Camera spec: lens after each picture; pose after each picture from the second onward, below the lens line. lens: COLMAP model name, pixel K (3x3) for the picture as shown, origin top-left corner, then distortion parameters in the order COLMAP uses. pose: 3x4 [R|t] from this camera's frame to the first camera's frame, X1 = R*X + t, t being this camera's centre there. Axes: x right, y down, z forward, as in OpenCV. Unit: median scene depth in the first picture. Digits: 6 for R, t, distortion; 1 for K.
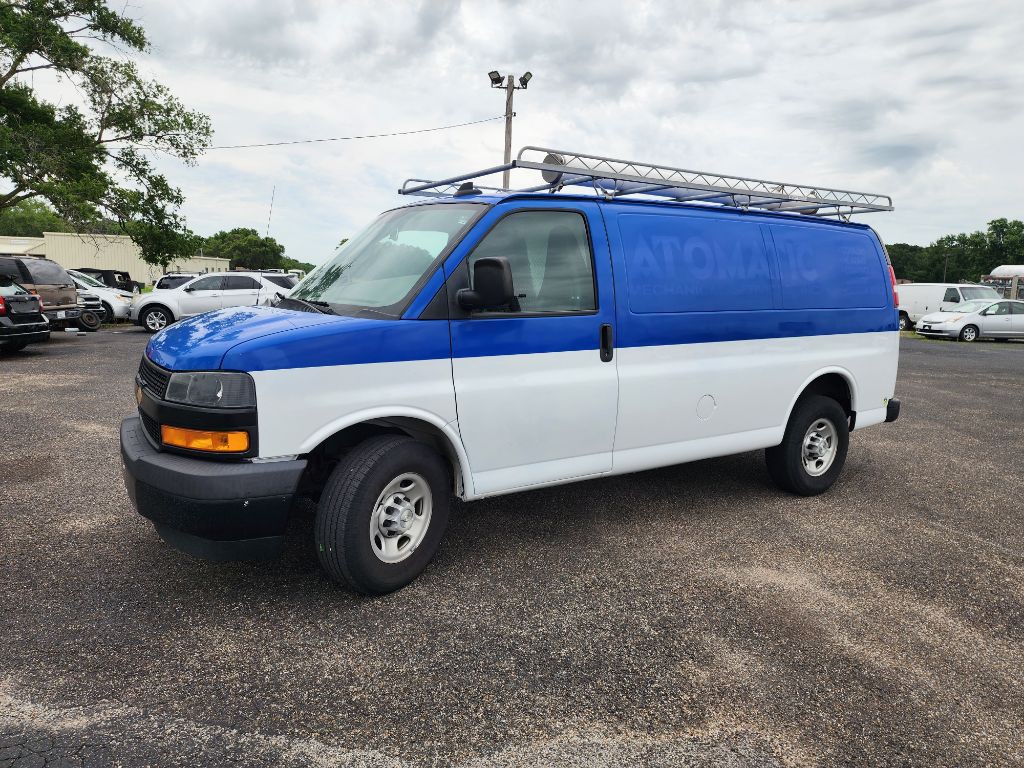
lens RADIAL K [[683.4, 0, 507.9], [0, 683.4, 388.3], [0, 0, 1]] dist [0.066328, -0.054064]
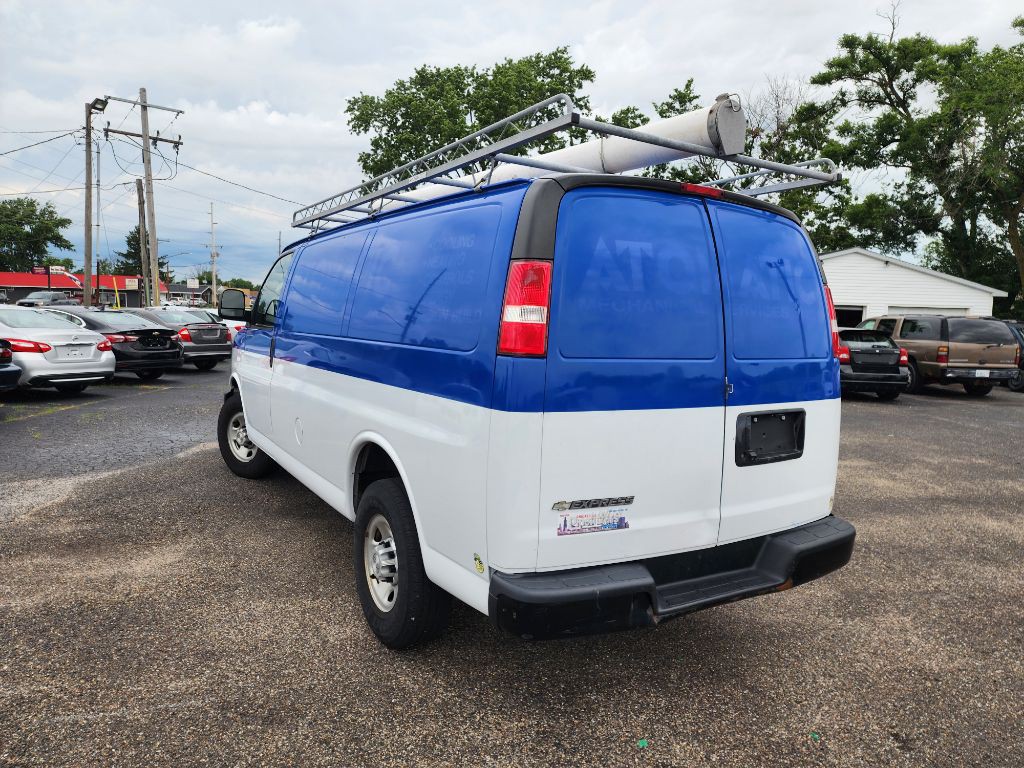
lens RADIAL K [[683.4, 0, 517.1], [0, 683.4, 381.7], [0, 0, 1]] dist [0.066328, -0.054064]
pose [[-0.012543, 0.074640, -0.997132, 1.352464], [-0.184428, 0.979929, 0.075673, -0.184732], [0.982766, 0.184848, 0.001475, 1.392710]]
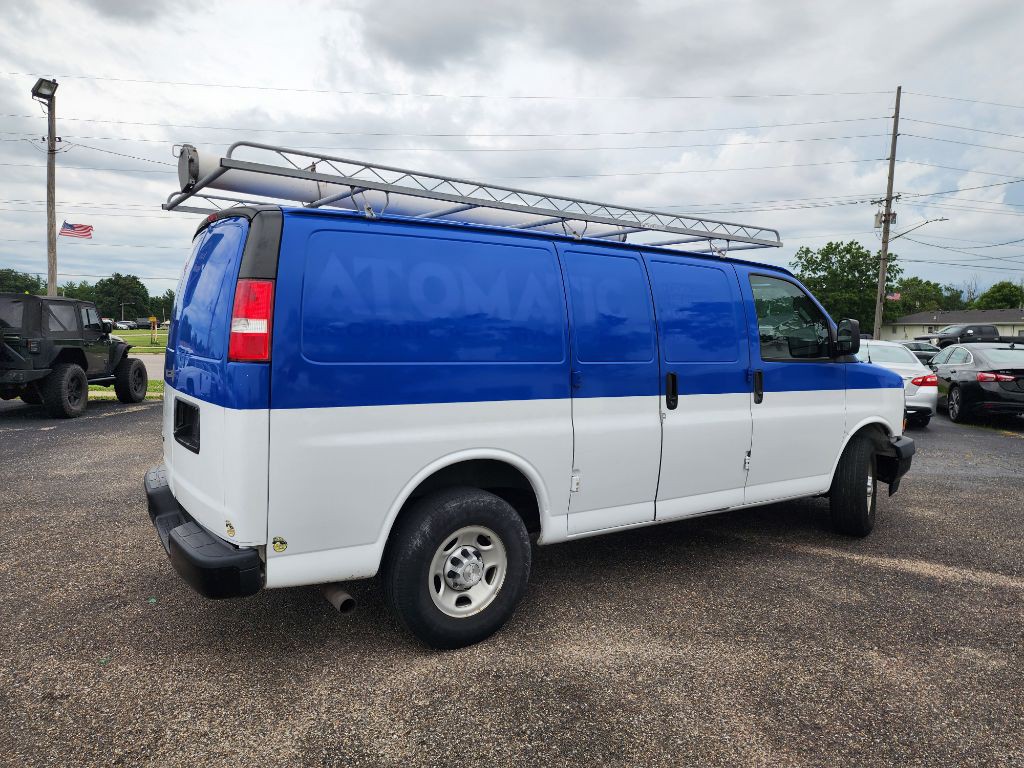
lens RADIAL K [[683.4, 0, 505.3], [0, 683.4, 380.8], [0, 0, 1]] dist [0.066328, -0.054064]
pose [[-0.998828, -0.042993, -0.022216, 0.298750], [-0.046971, 0.971768, 0.231214, -0.373964], [0.011648, 0.231986, -0.972649, 2.427973]]
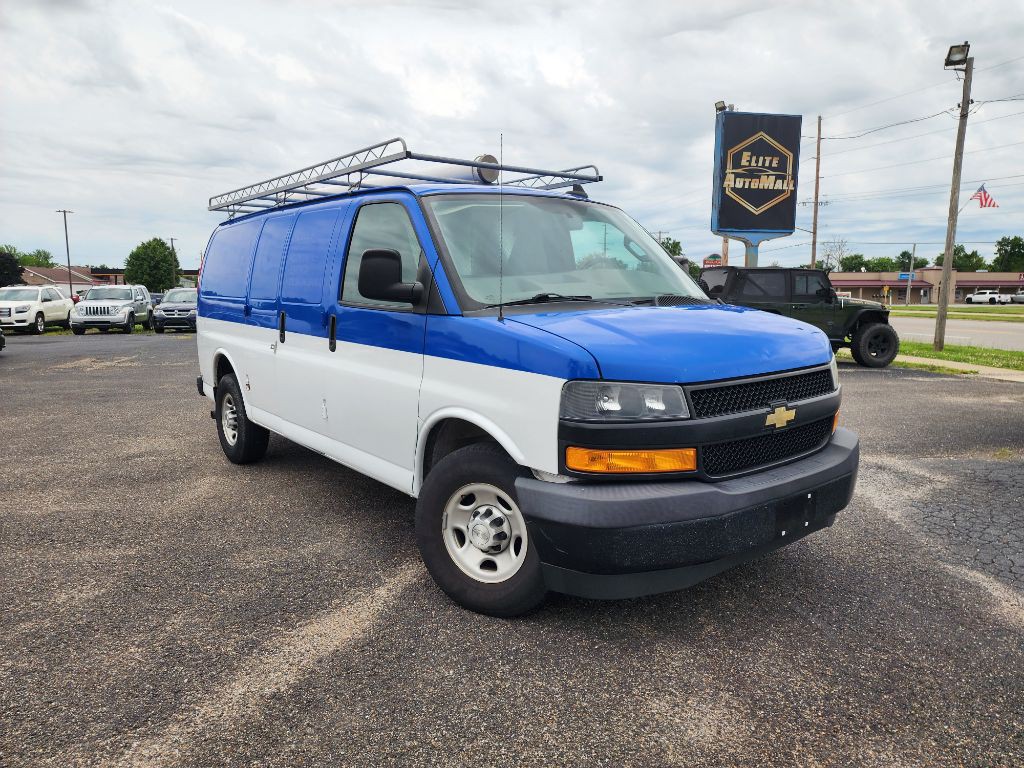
lens RADIAL K [[683.4, 0, 512.8], [0, 683.4, 388.6], [0, 0, 1]] dist [0.066328, -0.054064]
pose [[-0.104009, -0.167455, 0.980378, -1.139920], [0.150834, 0.971667, 0.181969, -0.193810], [-0.983072, 0.166801, -0.075804, 1.204887]]
